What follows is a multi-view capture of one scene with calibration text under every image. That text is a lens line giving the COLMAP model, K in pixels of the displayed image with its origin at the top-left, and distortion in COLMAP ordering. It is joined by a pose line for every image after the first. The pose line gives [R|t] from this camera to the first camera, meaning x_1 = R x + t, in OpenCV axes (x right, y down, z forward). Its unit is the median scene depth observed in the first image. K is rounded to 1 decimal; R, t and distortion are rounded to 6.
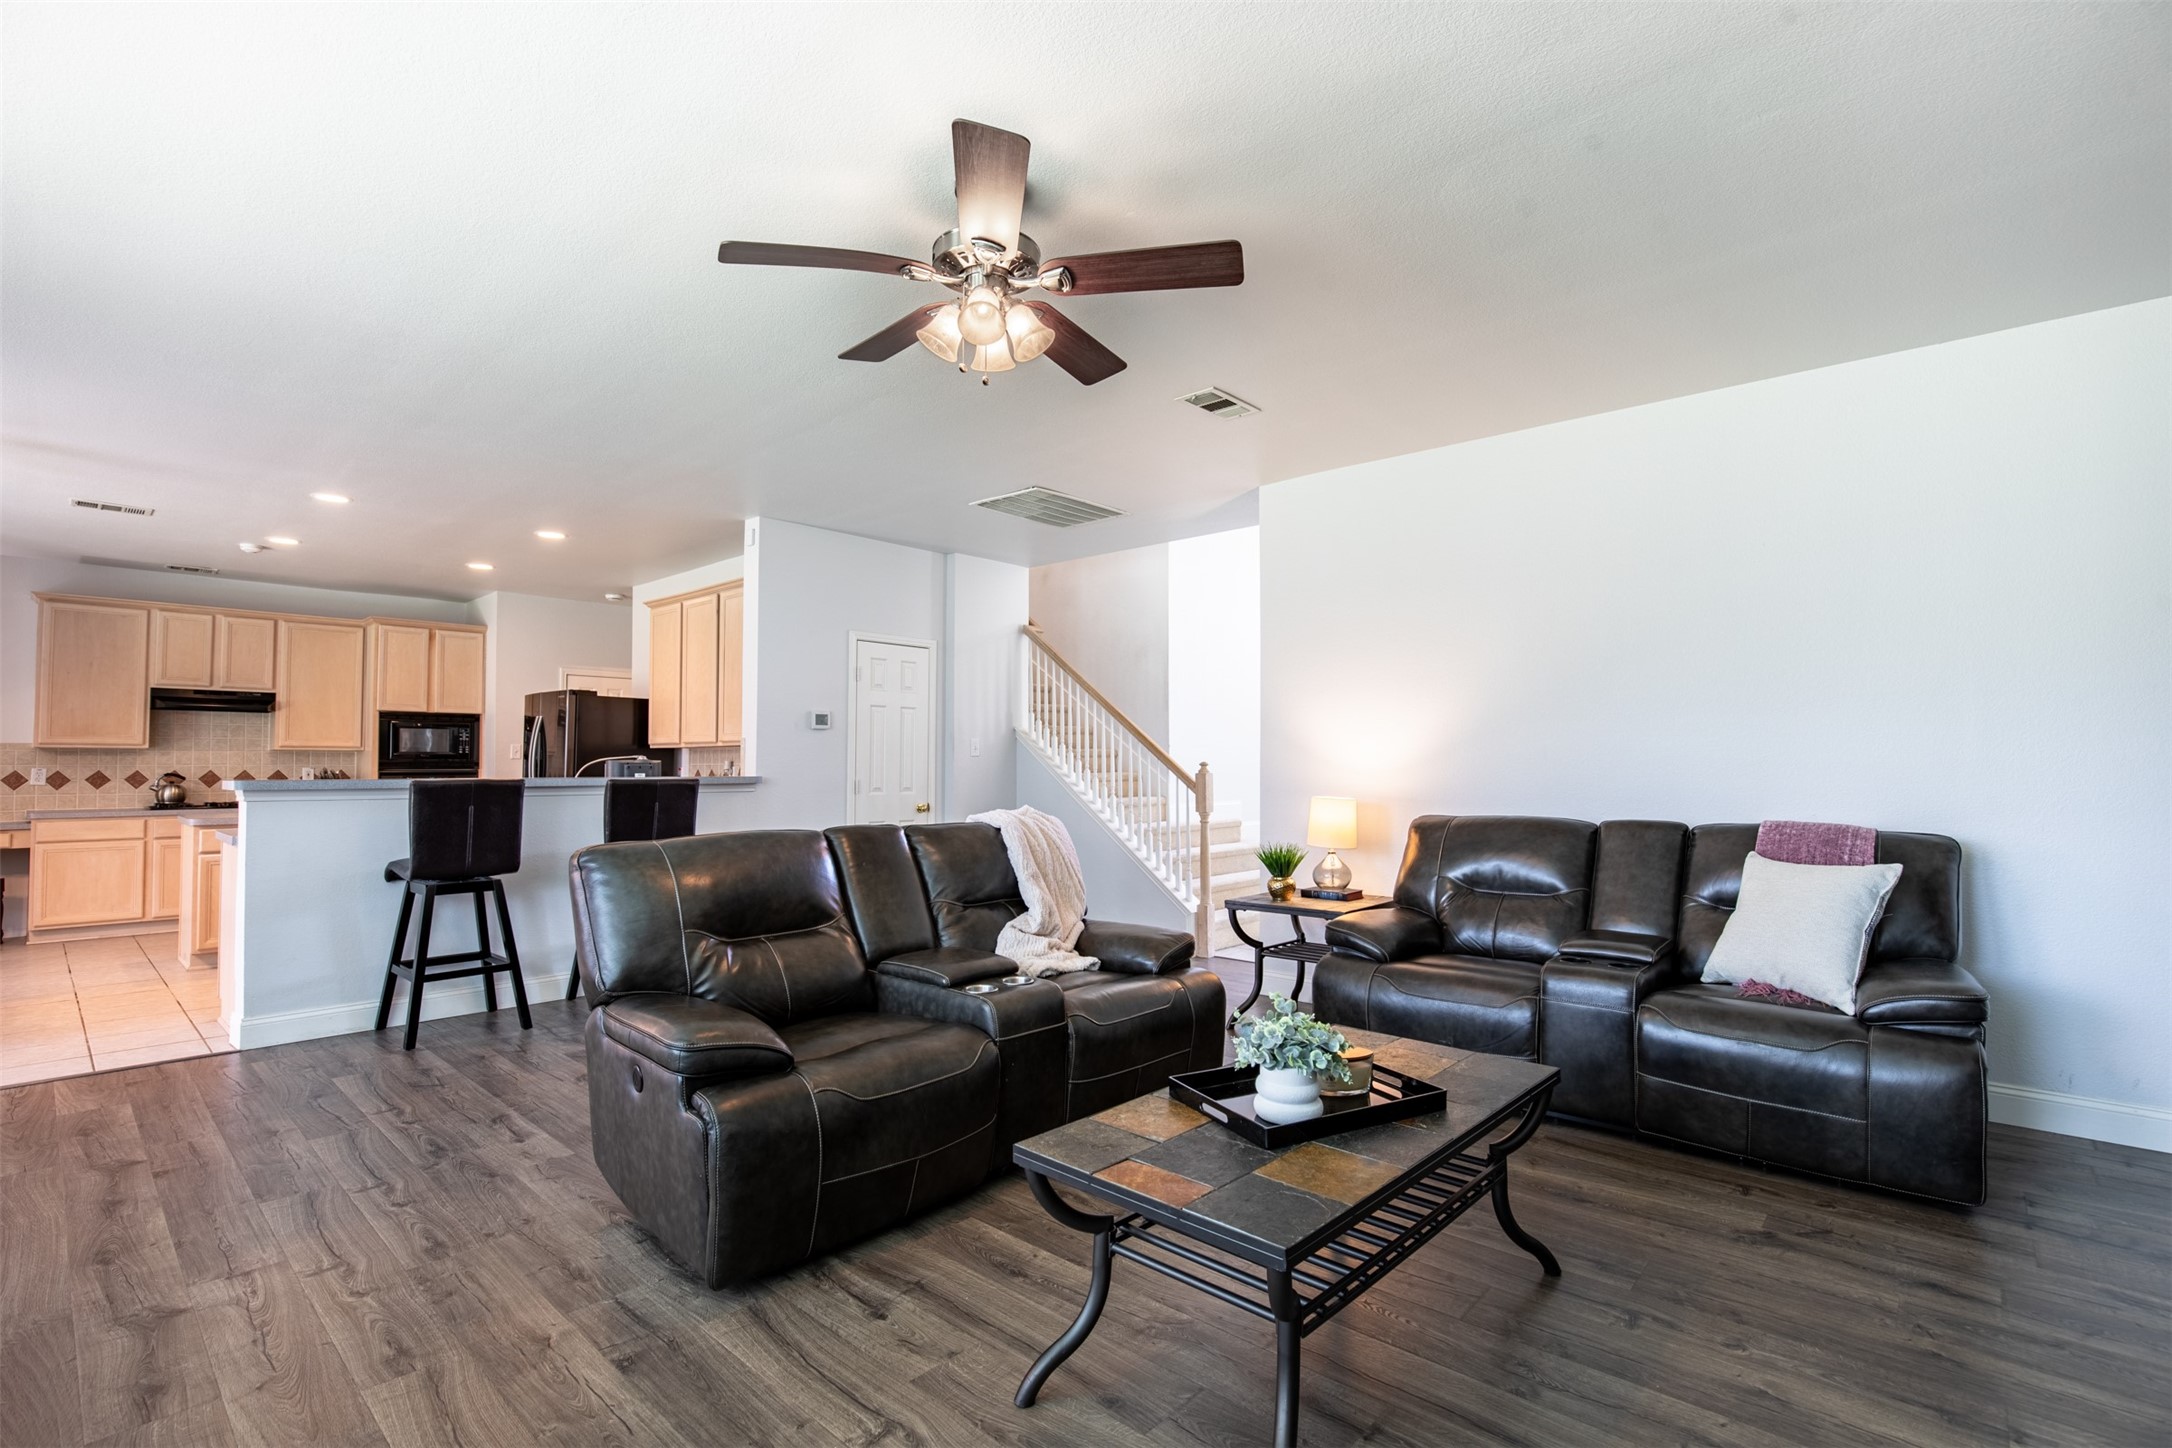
lens RADIAL K [[994.2, 0, 1078.7], [0, 994.2, 732.5], [0, 0, 1]] dist [-0.033944, 0.006723]
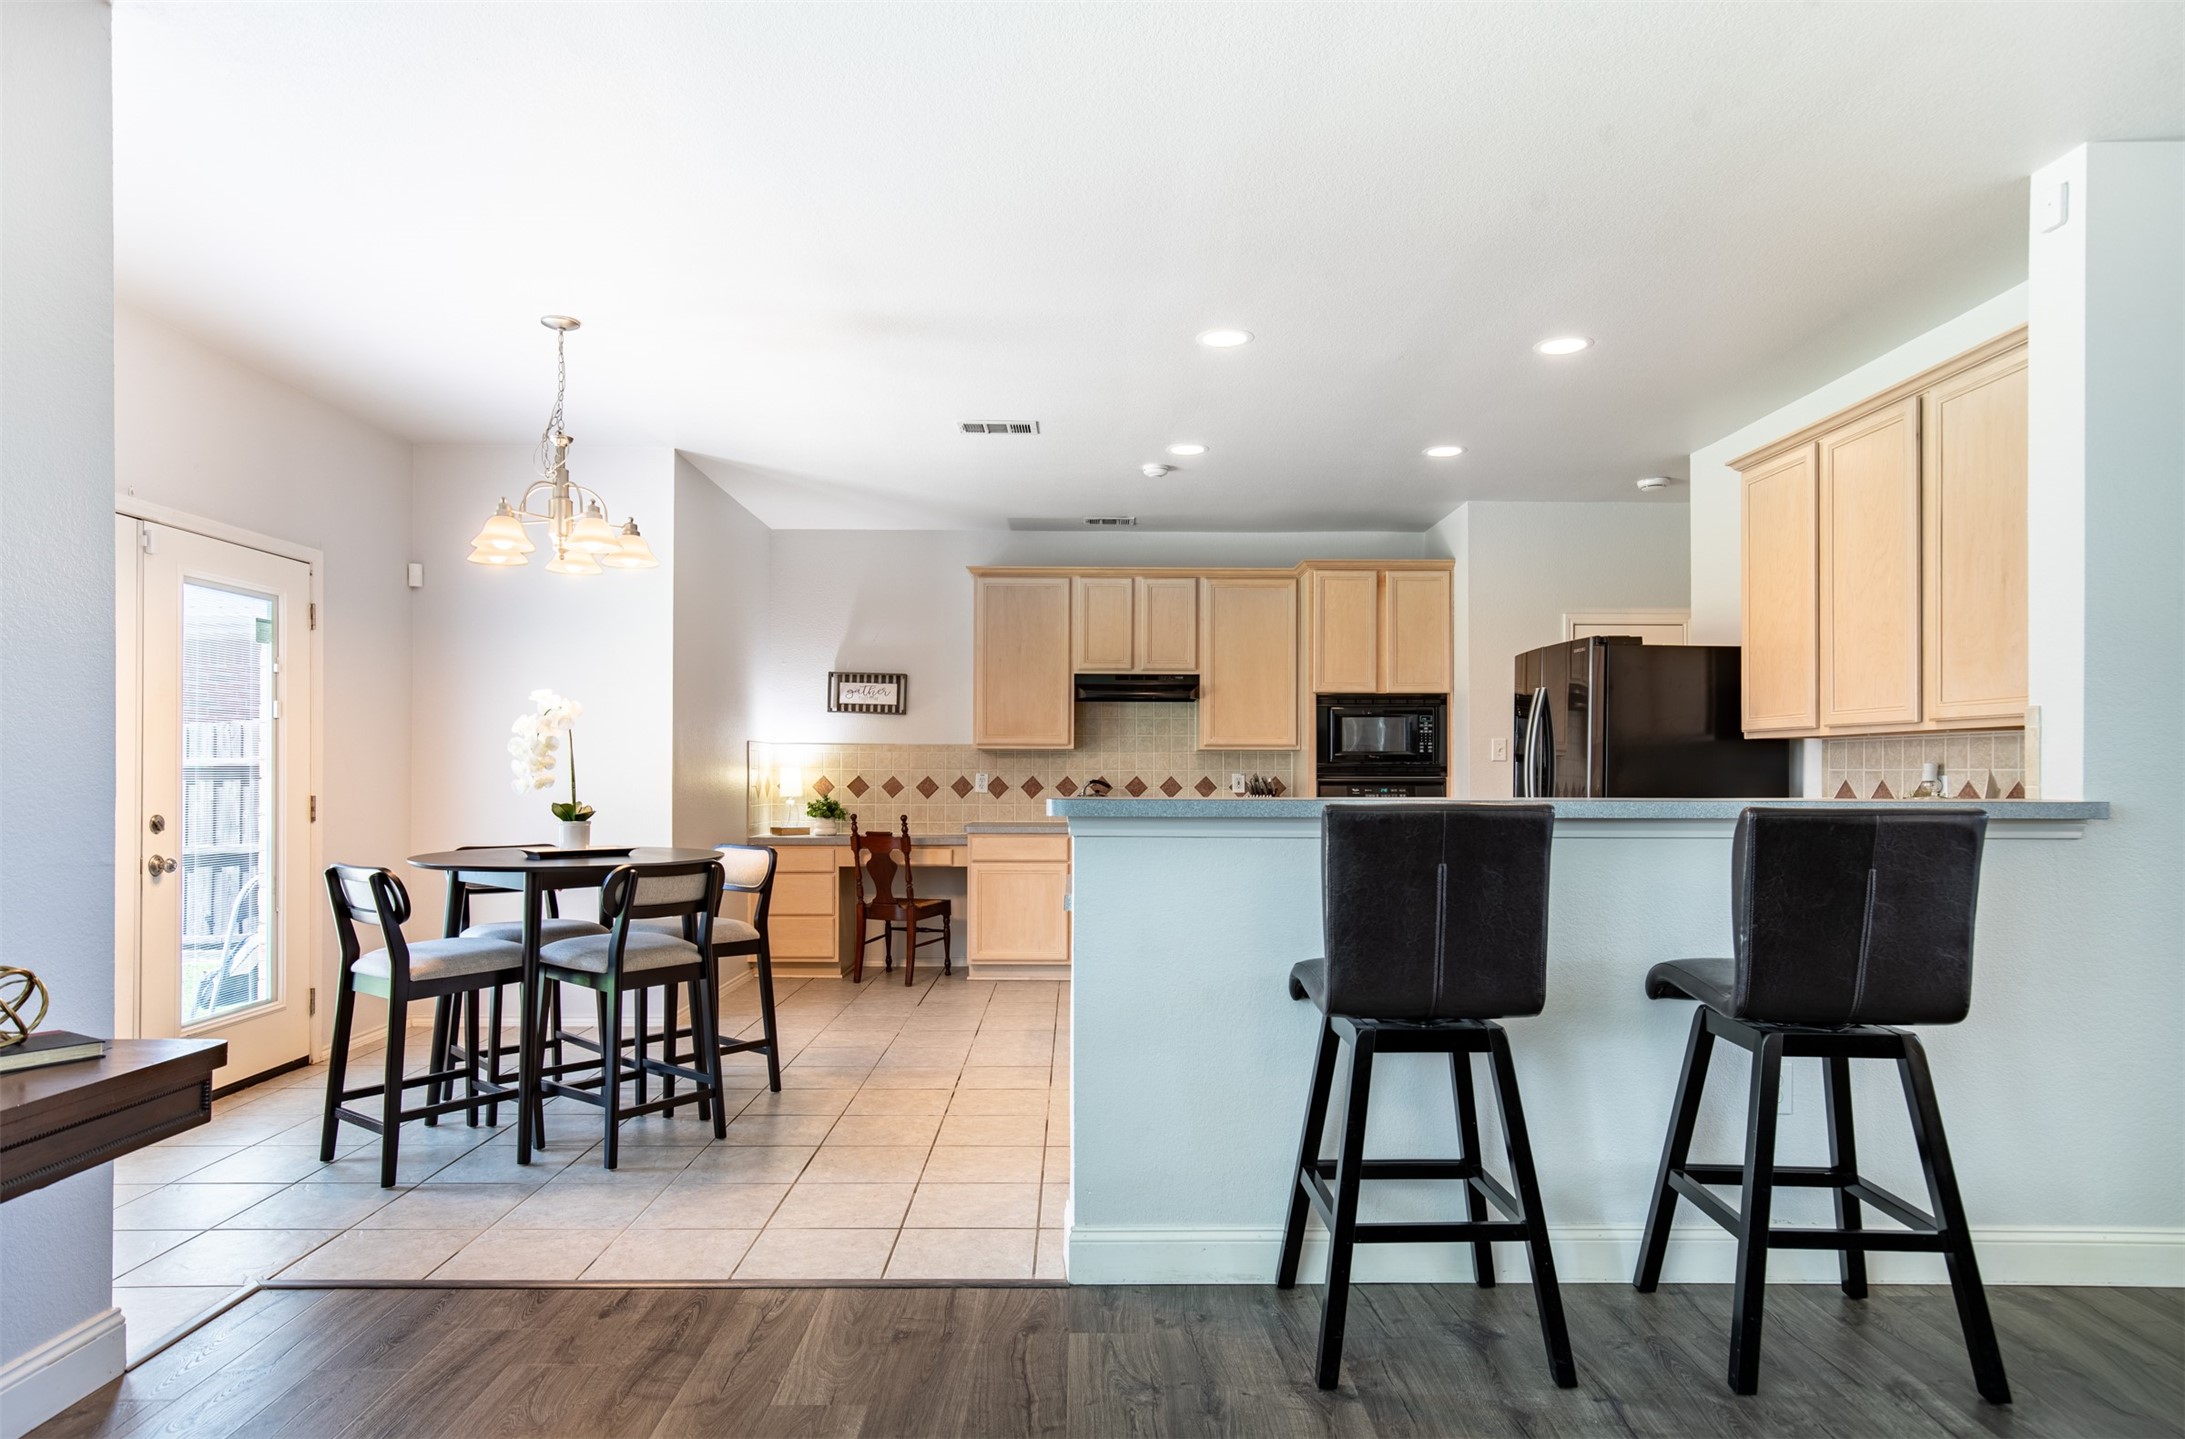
lens RADIAL K [[1239.2, 0, 1085.4], [0, 1239.2, 759.8], [0, 0, 1]] dist [0.005280, -0.000151]
pose [[0.676437, -0.003205, -0.736494, -0.201159], [0.020282, 0.999692, 0.014278, 0.011076], [0.736222, -0.024596, 0.676293, 0.321765]]
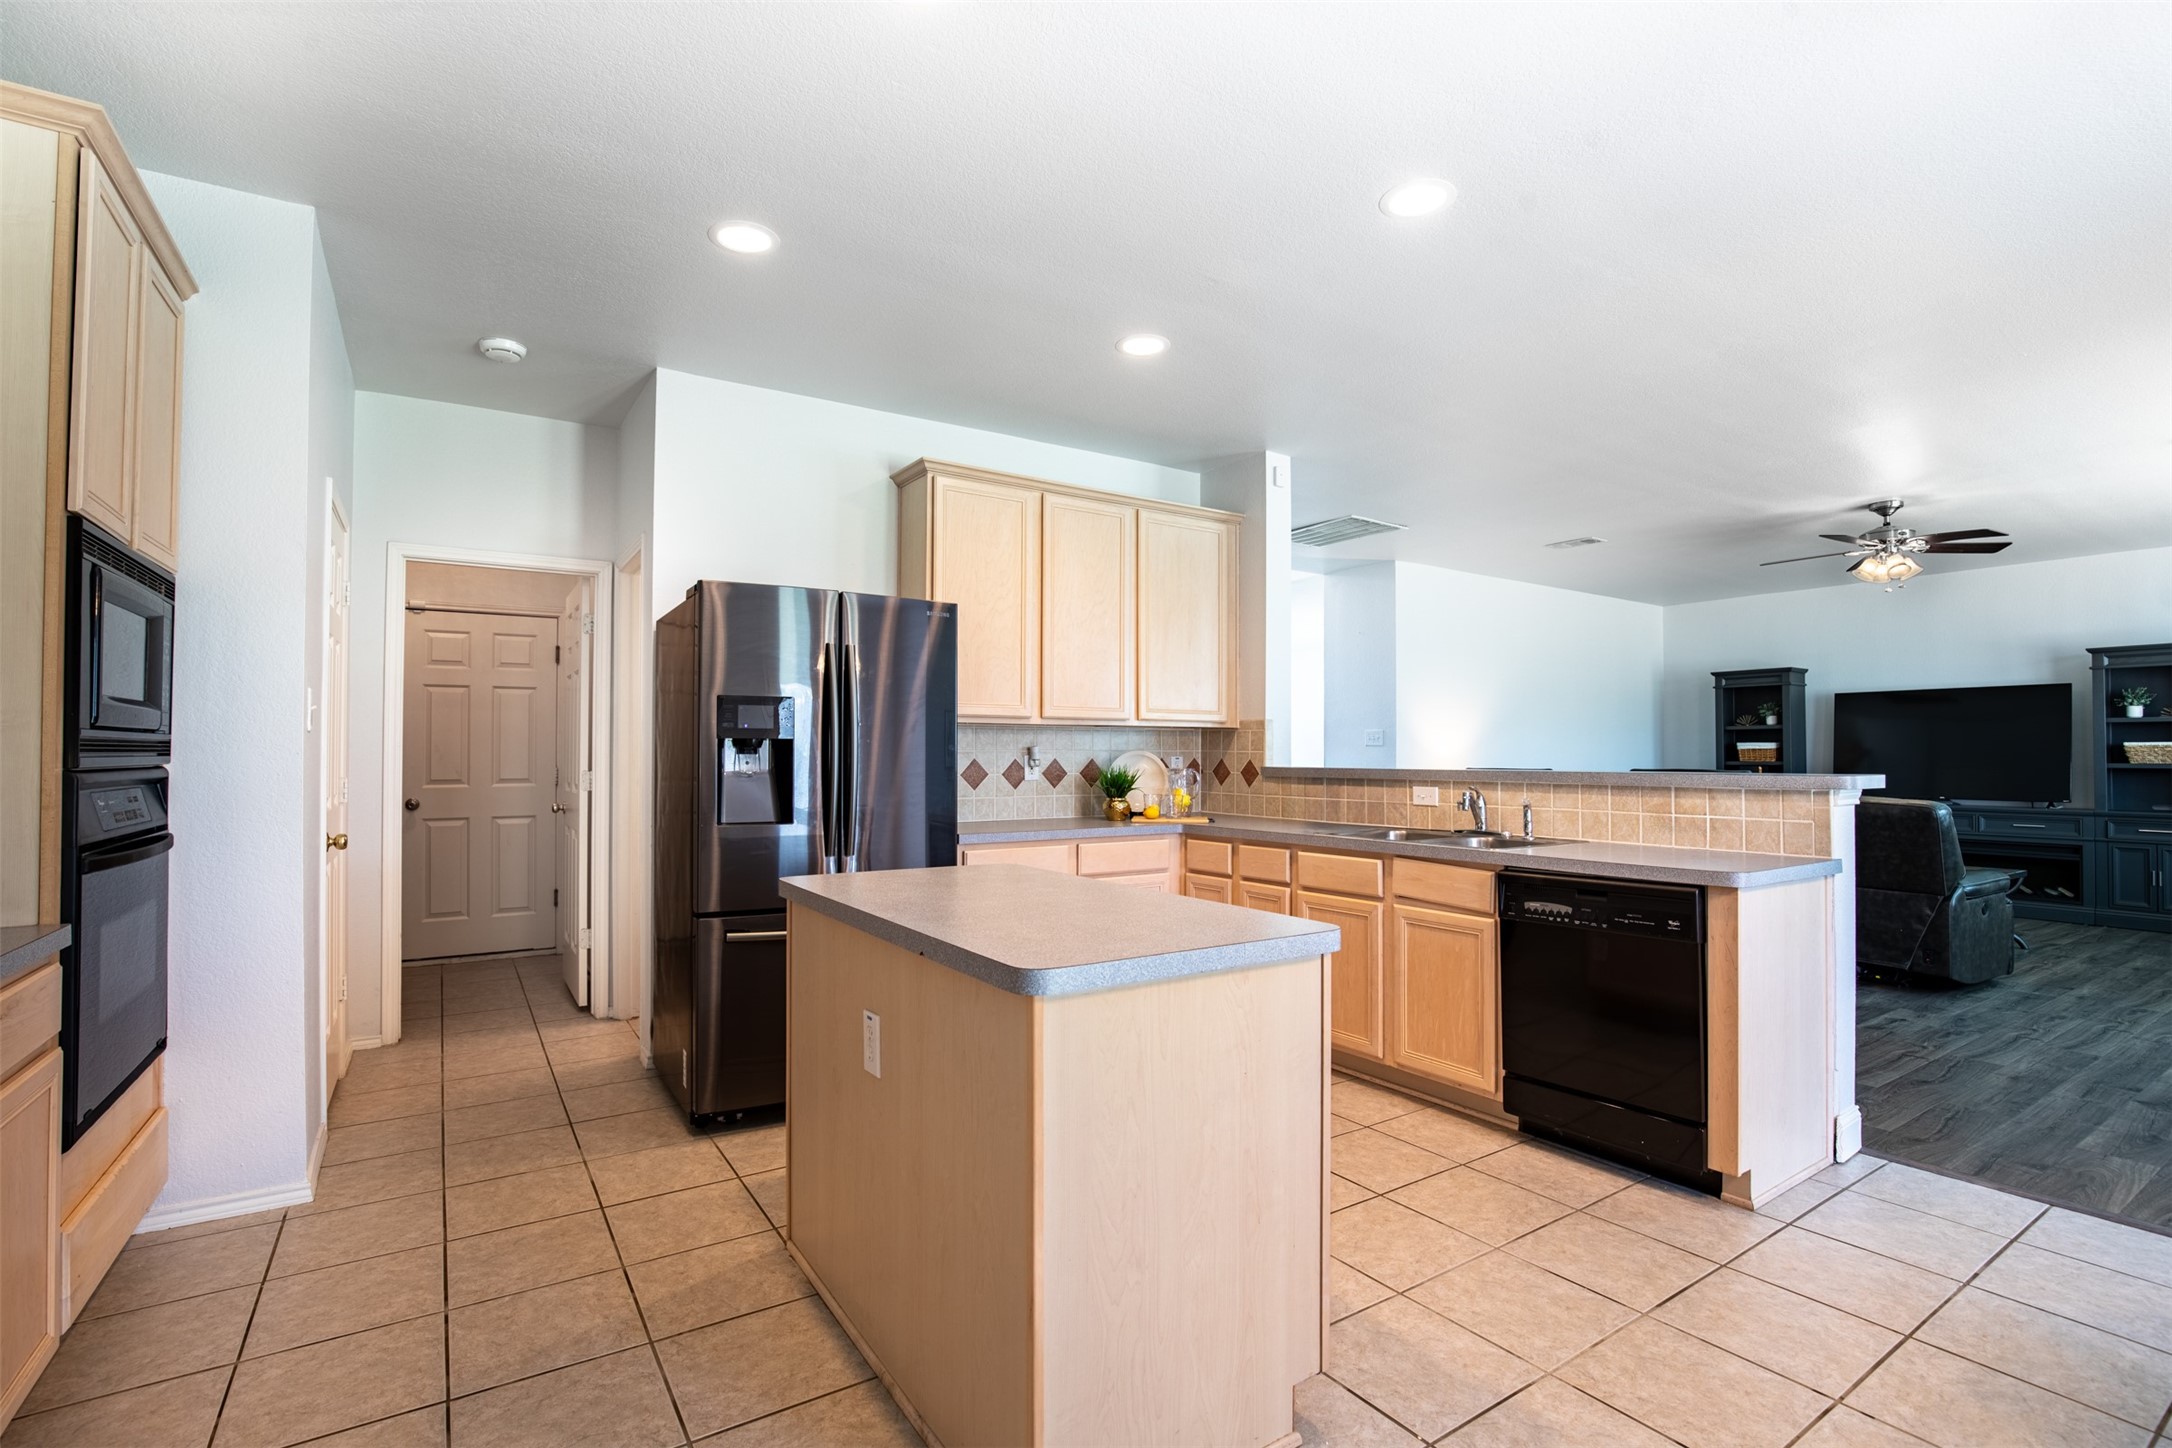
lens RADIAL K [[994.2, 0, 1090.7], [0, 994.2, 731.8], [0, 0, 1]] dist [-0.033944, 0.006723]
pose [[0.247542, 0.023256, 0.968598, -1.034523], [-0.033174, 0.999329, -0.015516, 0.029014], [-0.968309, -0.028291, 0.248147, 0.835224]]
